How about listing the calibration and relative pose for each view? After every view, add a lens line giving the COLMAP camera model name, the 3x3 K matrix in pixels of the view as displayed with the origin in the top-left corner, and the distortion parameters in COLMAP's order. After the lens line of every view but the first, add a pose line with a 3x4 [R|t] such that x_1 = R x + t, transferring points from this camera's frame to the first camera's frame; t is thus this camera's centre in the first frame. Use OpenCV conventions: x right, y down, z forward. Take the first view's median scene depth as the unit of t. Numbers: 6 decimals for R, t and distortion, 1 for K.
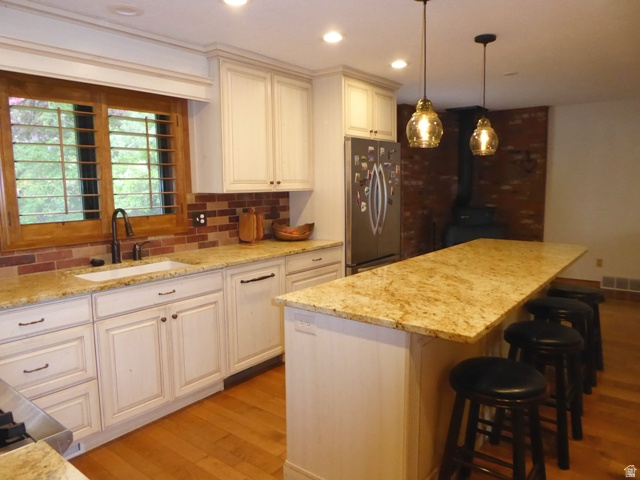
lens RADIAL K [[456.9, 0, 320.9], [0, 456.9, 239.4], [0, 0, 1]] dist [-0.042526, 0.000663]
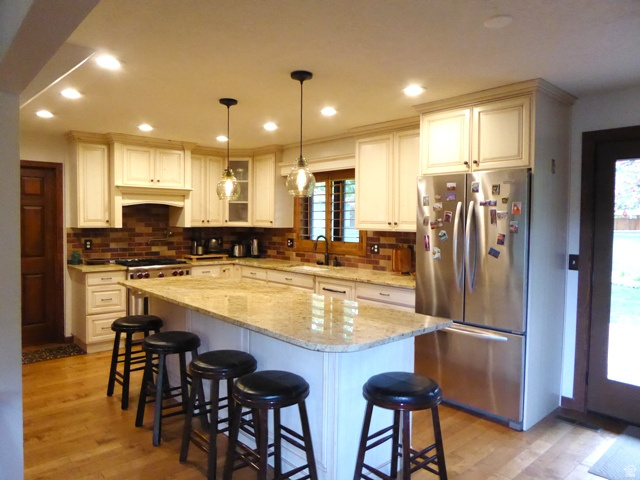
lens RADIAL K [[451.1, 0, 318.1], [0, 451.1, 242.0], [0, 0, 1]] dist [-0.012890, -0.002687]
pose [[-0.162763, 0.055843, -0.985084, 1.104969], [-0.128842, 0.988645, 0.077333, -0.146959], [0.978217, 0.139507, -0.153720, 1.029731]]
